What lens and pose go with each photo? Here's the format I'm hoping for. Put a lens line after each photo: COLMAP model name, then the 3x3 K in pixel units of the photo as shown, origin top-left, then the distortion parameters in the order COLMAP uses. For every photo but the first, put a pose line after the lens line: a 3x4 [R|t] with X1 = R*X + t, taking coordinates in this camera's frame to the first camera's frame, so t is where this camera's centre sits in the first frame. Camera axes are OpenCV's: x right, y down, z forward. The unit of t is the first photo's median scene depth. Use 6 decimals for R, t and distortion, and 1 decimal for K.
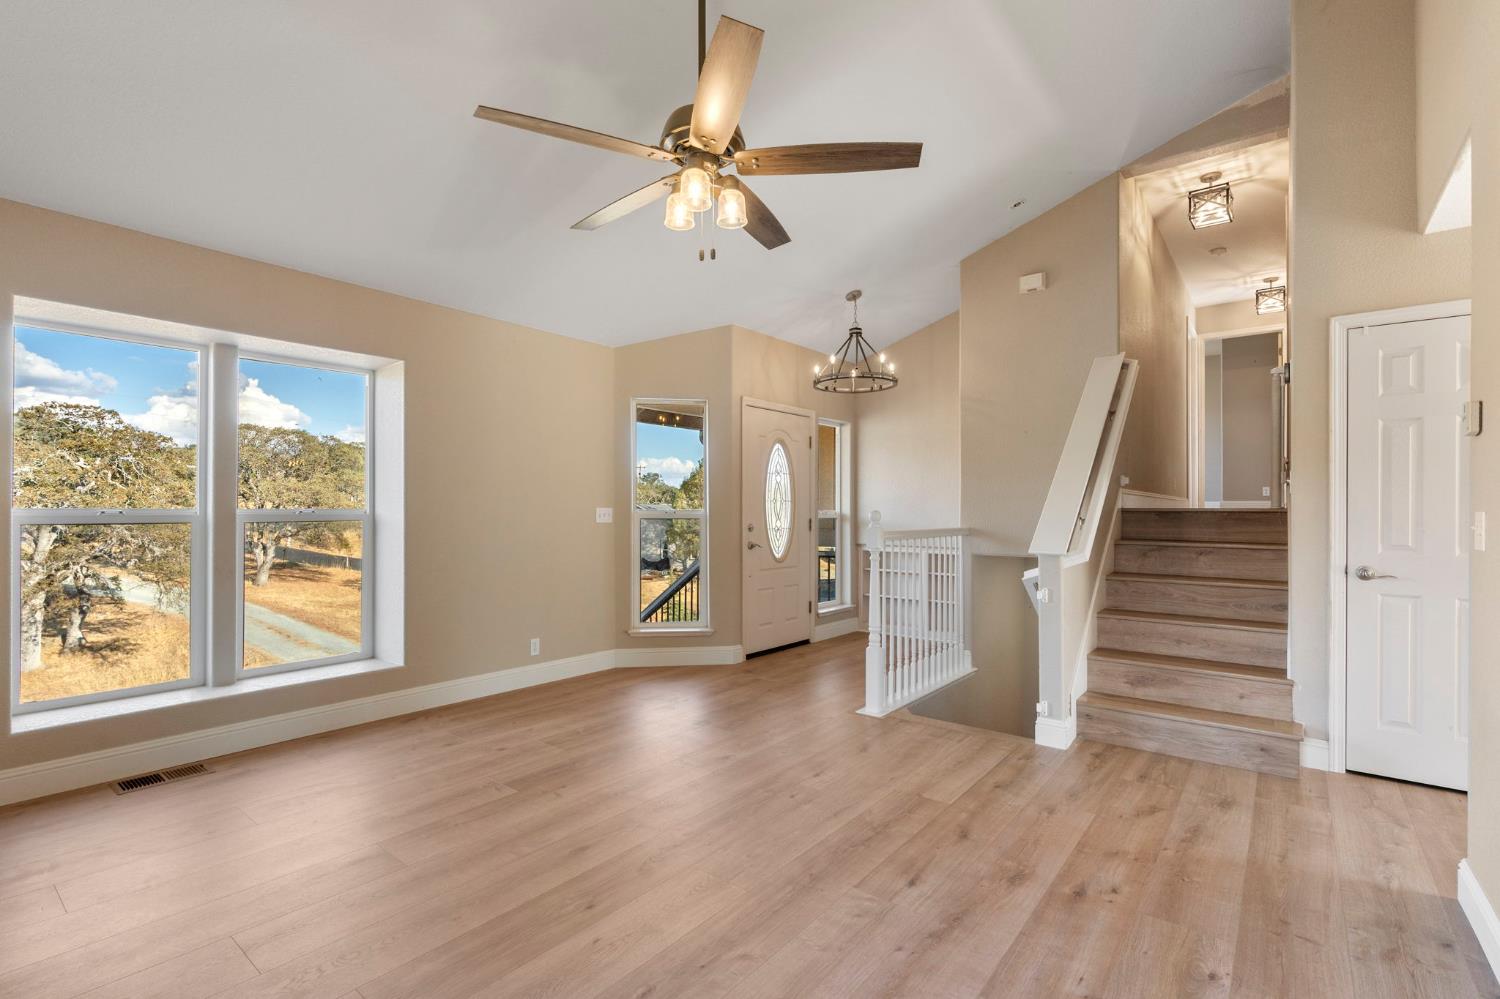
lens RADIAL K [[691.1, 0, 744.3], [0, 691.1, 506.2], [0, 0, 1]] dist [-0.001823, 0.000359]
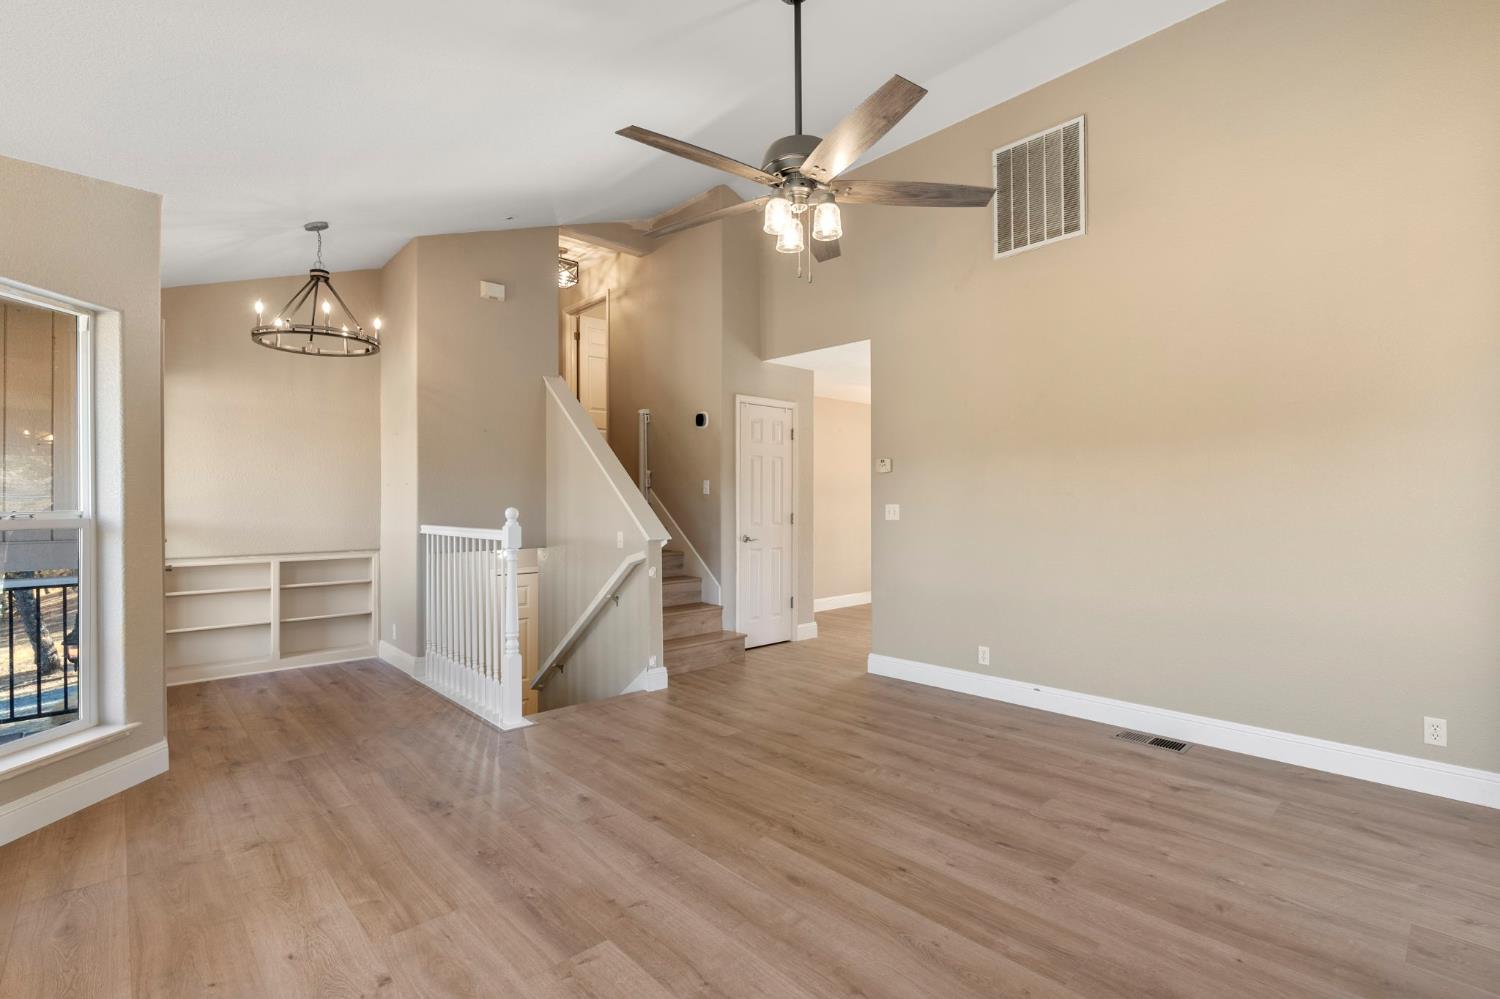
lens RADIAL K [[691.1, 0, 744.3], [0, 691.1, 506.2], [0, 0, 1]] dist [-0.001823, 0.000359]
pose [[0.146080, -0.007671, 0.989243, -1.014838], [-0.000466, 0.999969, 0.007823, -0.005068], [-0.989273, -0.001604, 0.146072, 0.823004]]
